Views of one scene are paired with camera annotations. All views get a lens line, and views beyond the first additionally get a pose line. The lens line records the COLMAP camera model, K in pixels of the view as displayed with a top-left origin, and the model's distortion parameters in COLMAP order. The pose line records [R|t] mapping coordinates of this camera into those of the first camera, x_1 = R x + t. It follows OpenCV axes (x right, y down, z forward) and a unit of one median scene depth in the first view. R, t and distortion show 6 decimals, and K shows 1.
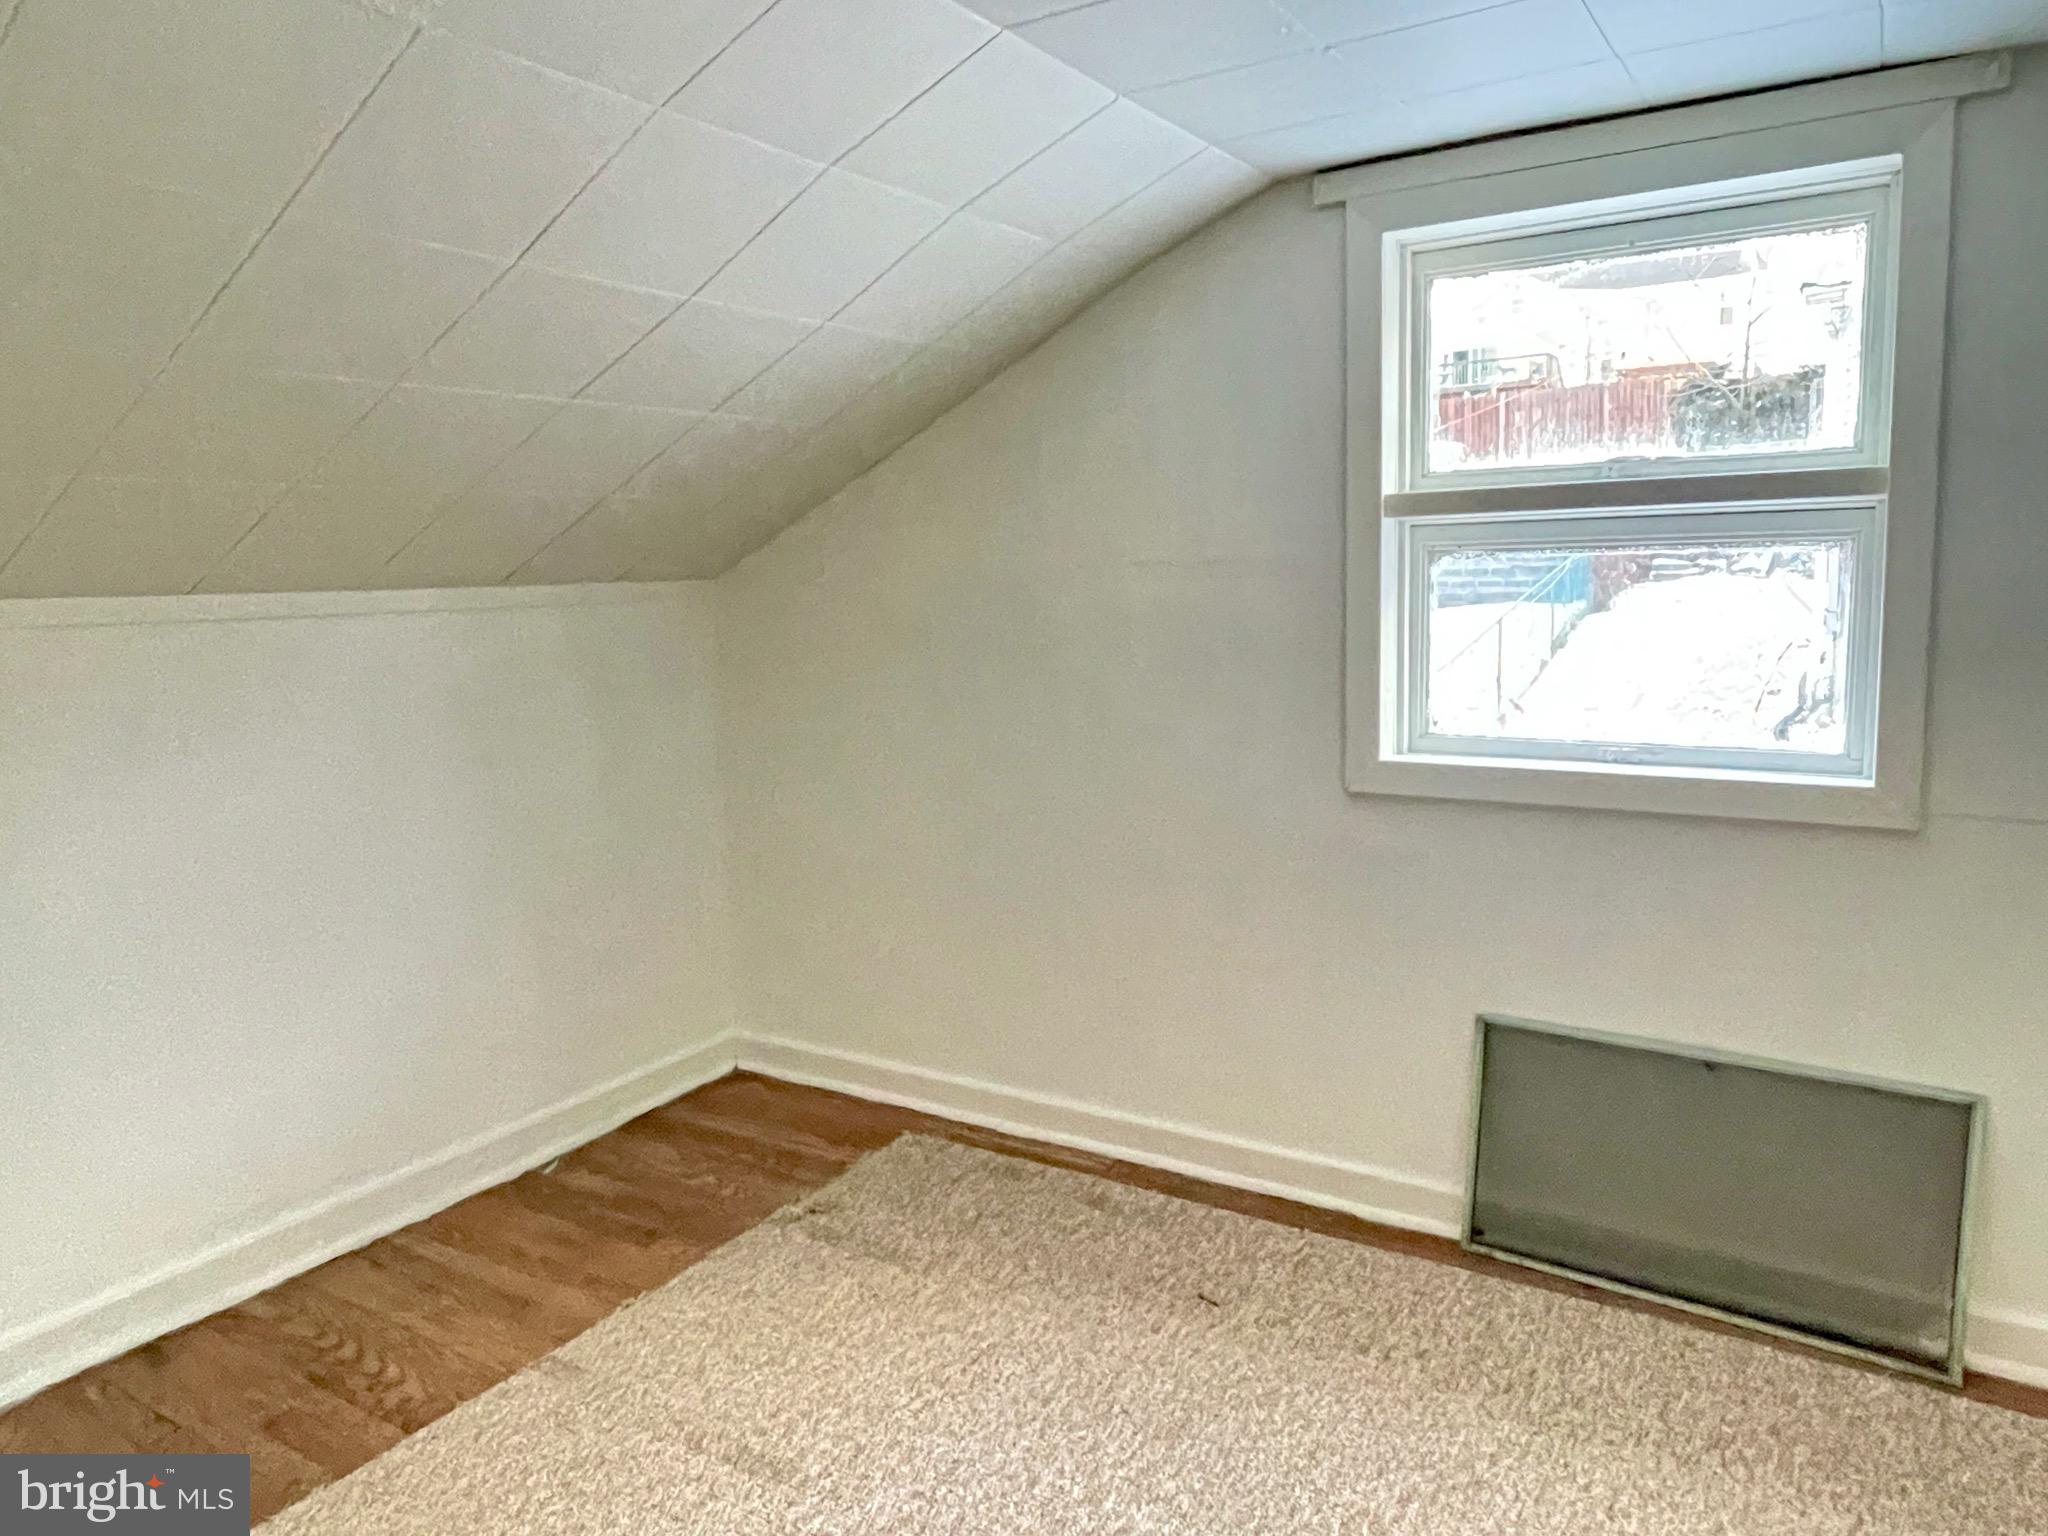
lens RADIAL K [[1321.6, 0, 1021.5], [0, 1321.6, 747.0], [0, 0, 1]] dist [0.003868, -0.000788]
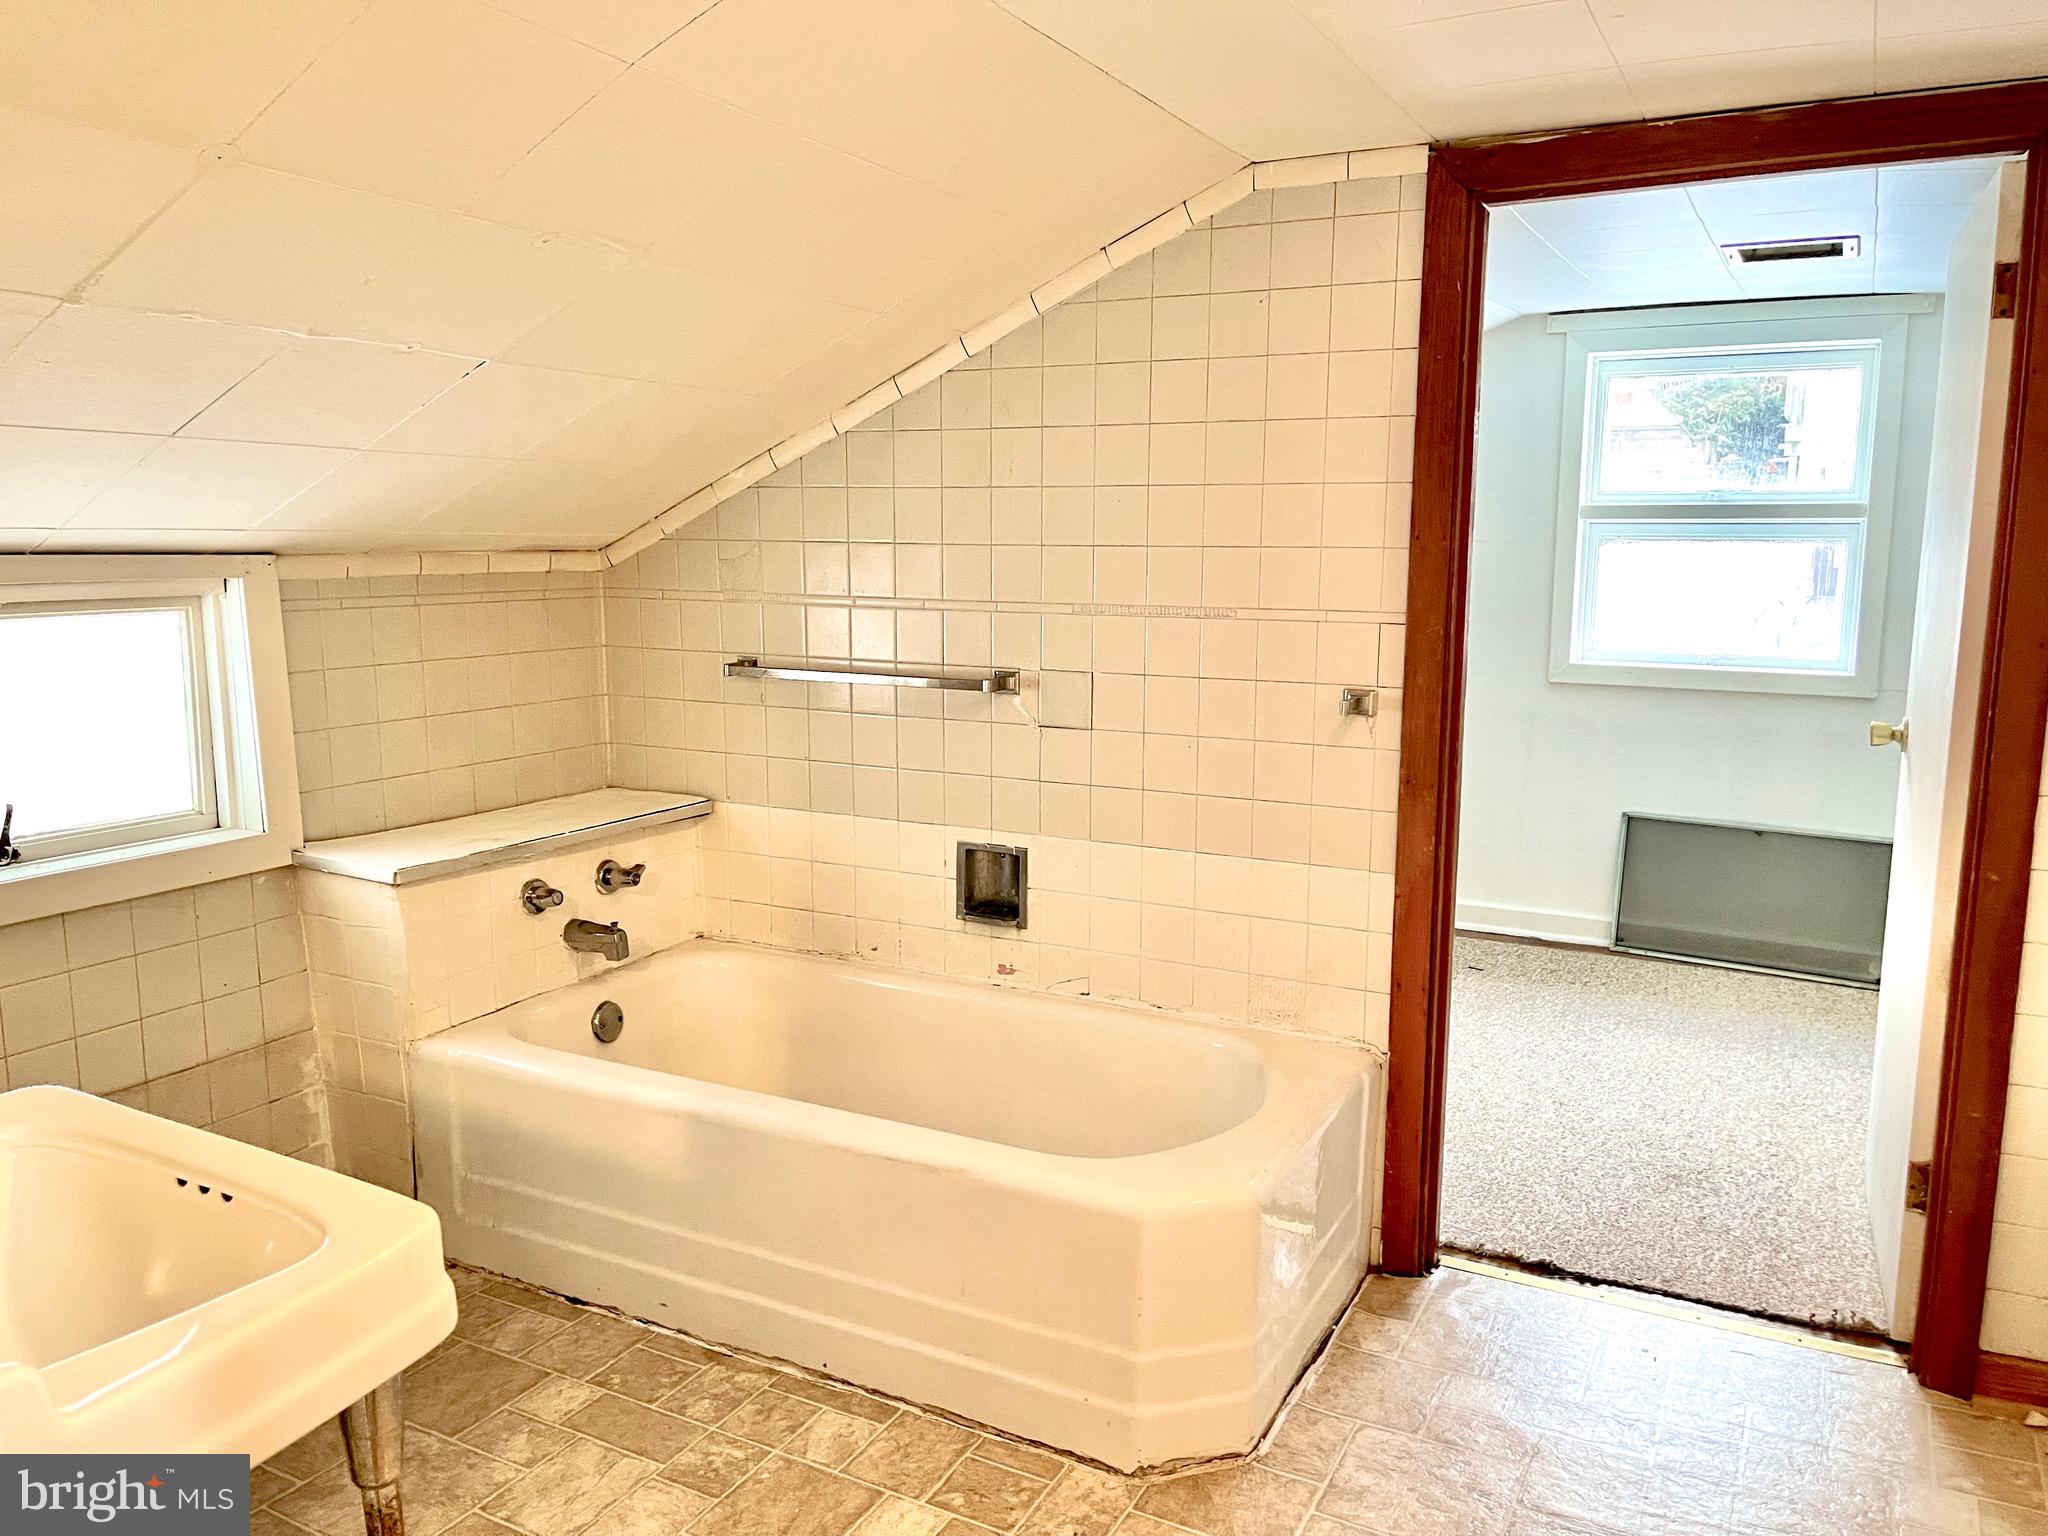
lens RADIAL K [[1524.4, 0, 1023.7], [0, 1524.4, 776.5], [0, 0, 1]] dist [0.051878, 0.003014]
pose [[0.995069, 0.016085, 0.097876, -0.628772], [-0.017716, 0.999718, 0.015824, 0.139680], [-0.097594, -0.017480, 0.995073, -0.910841]]
